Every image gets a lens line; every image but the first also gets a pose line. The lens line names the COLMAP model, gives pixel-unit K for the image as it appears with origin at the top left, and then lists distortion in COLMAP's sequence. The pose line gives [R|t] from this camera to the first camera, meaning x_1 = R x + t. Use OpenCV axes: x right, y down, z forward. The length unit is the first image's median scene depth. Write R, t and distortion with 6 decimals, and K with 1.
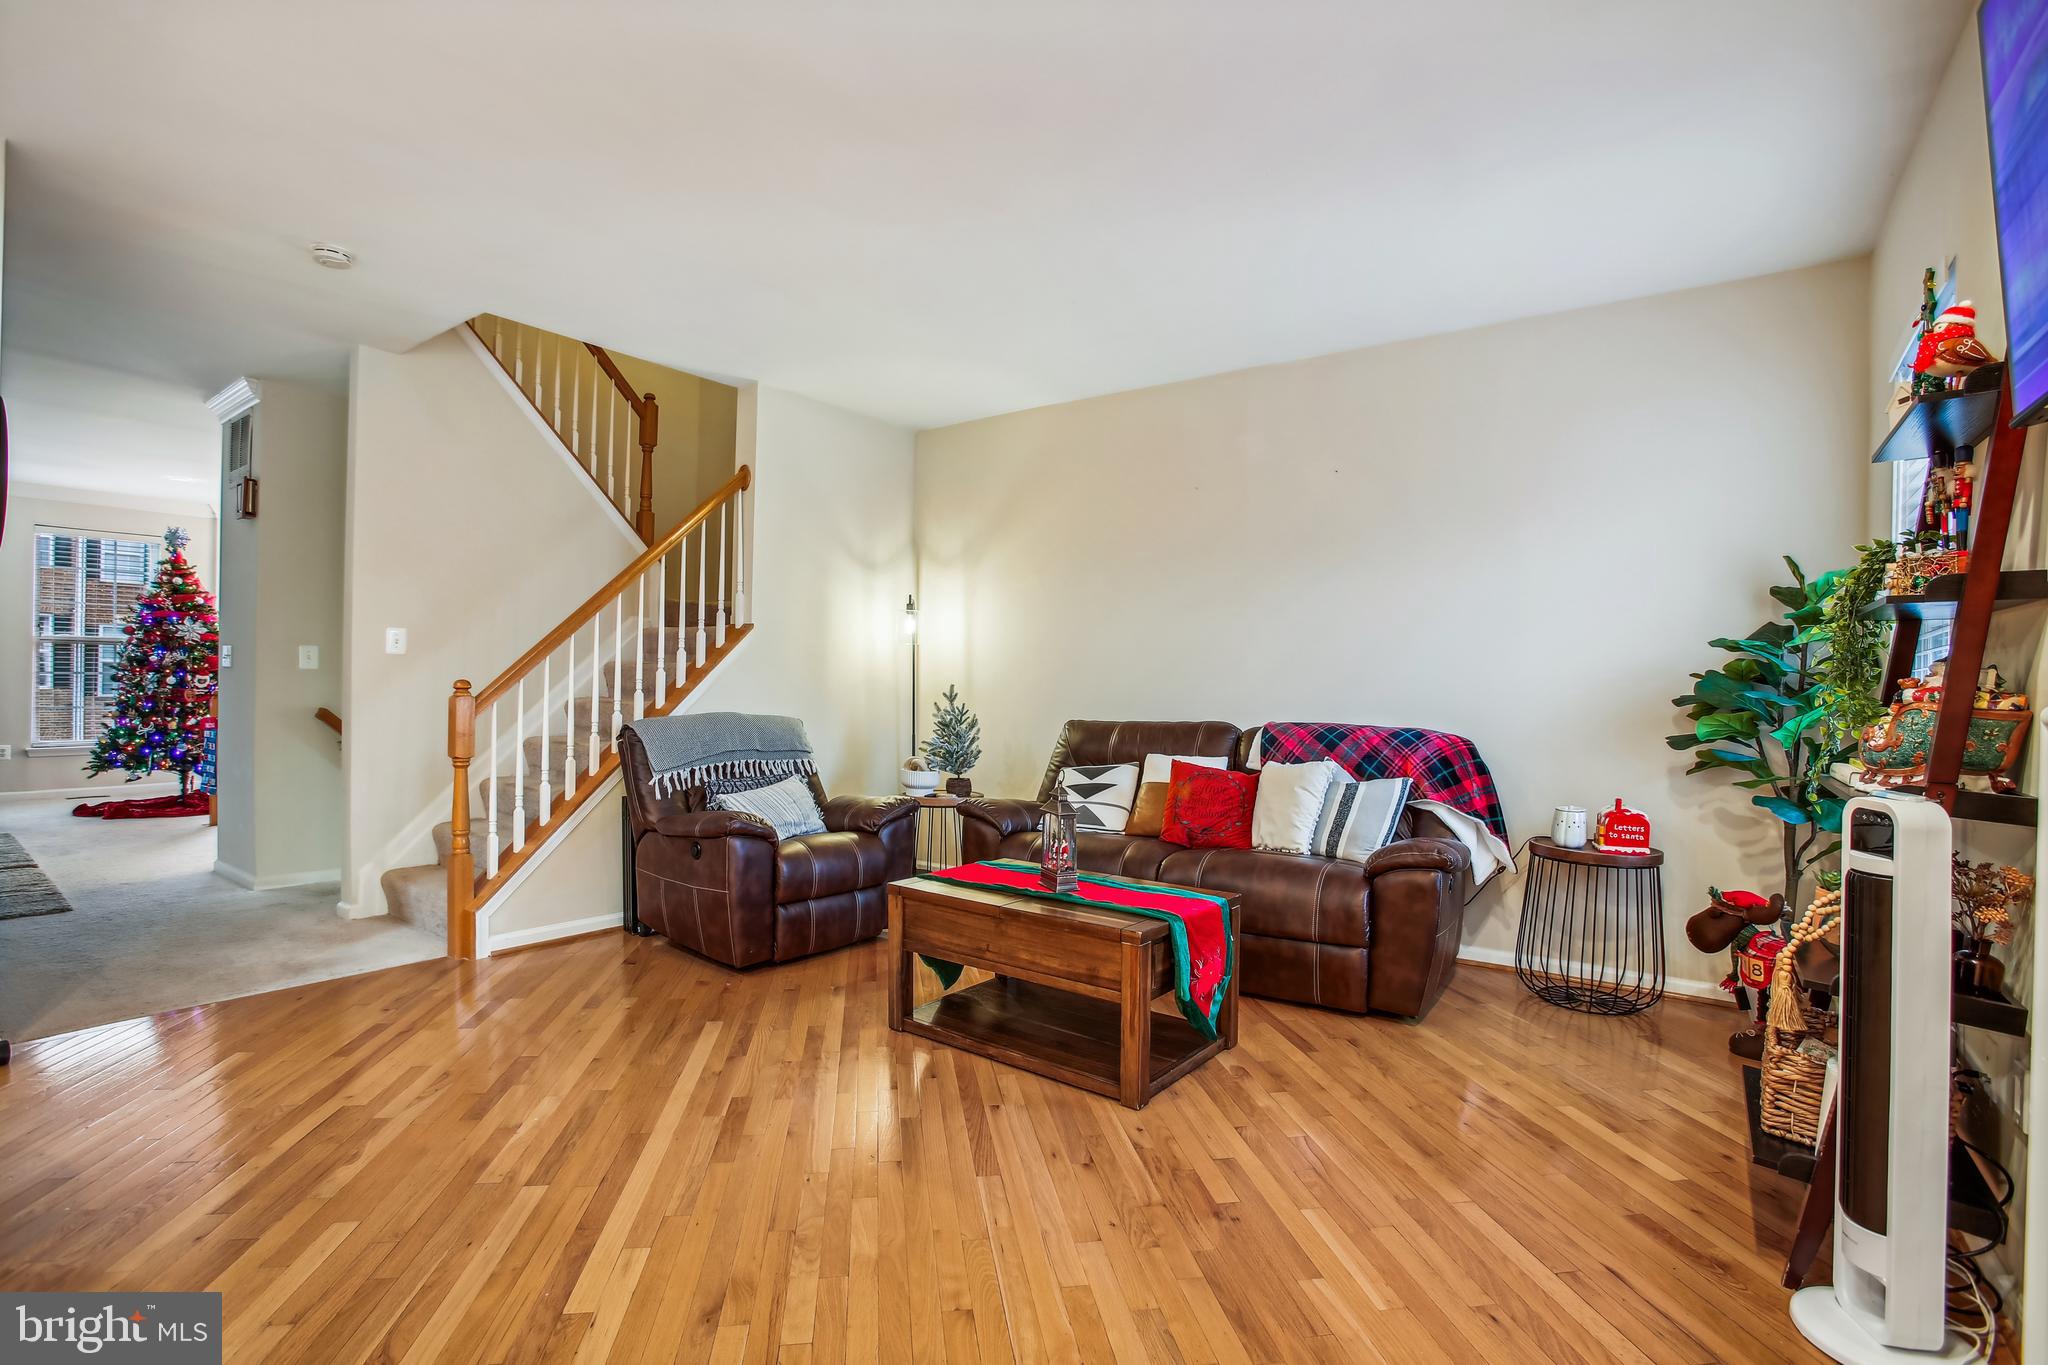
lens RADIAL K [[954.7, 0, 992.1], [0, 954.7, 703.6], [0, 0, 1]] dist [-0.080084, 0.035386]
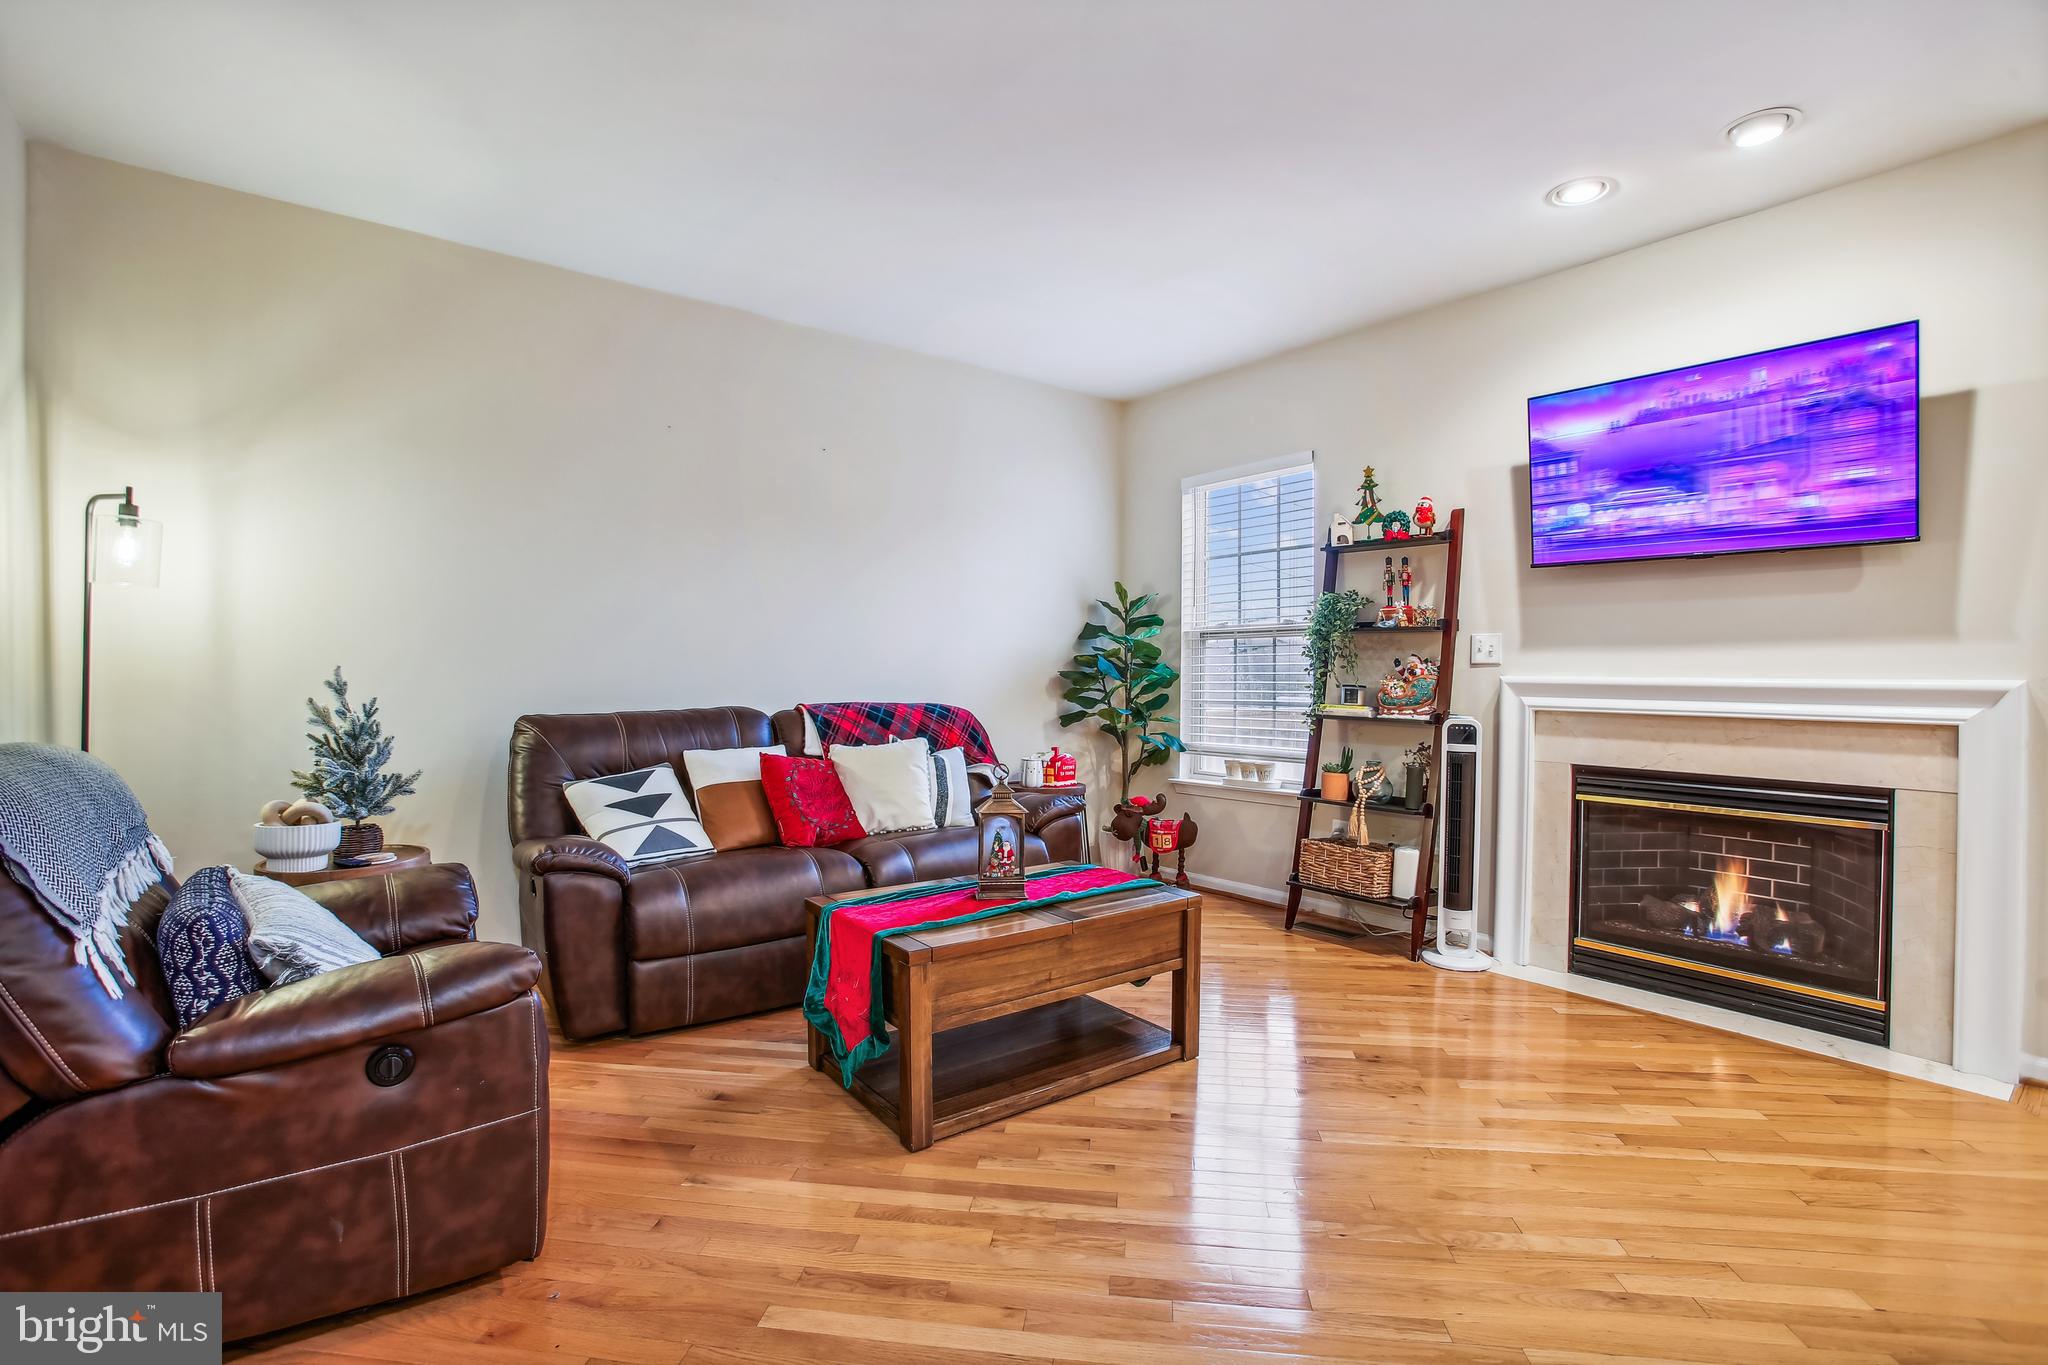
lens RADIAL K [[953.1, 0, 1017.5], [0, 953.1, 692.1], [0, 0, 1]] dist [-0.082120, 0.039089]
pose [[0.241351, -0.032950, 0.969878, -0.586522], [0.011149, 0.999452, 0.031180, -0.020340], [-0.970374, 0.003288, 0.241586, 0.575371]]
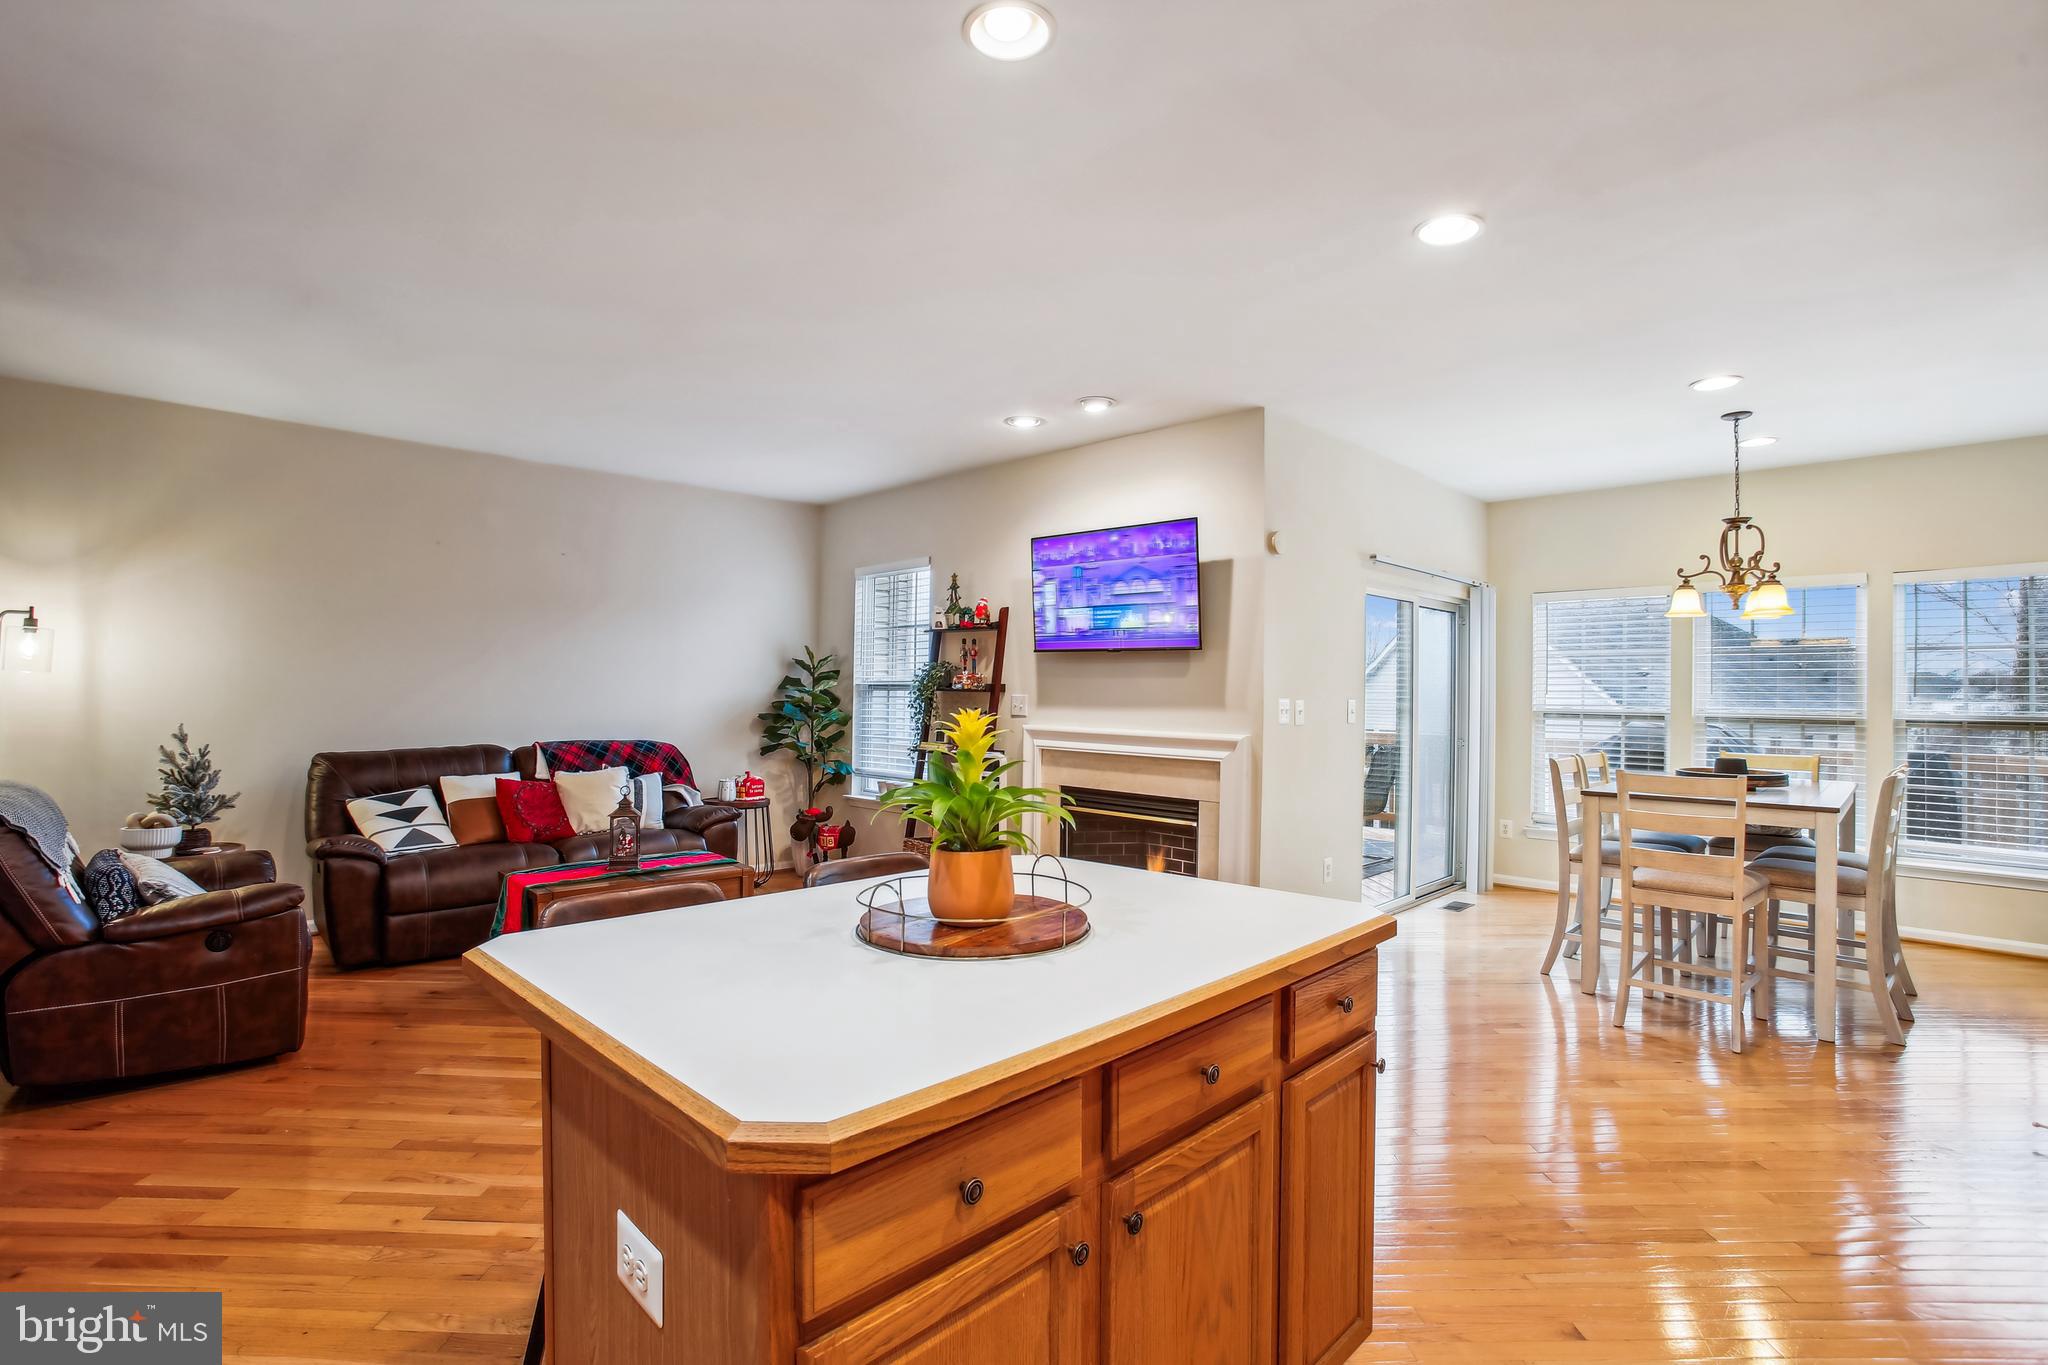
lens RADIAL K [[978.9, 0, 1024.0], [0, 978.9, 682.5], [0, 0, 1]] dist [-0.077289, 0.035235]
pose [[0.124751, -0.009952, 0.992138, -0.965991], [0.005021, 0.999943, 0.009399, -0.074224], [-0.992175, 0.003809, 0.124794, 0.167085]]
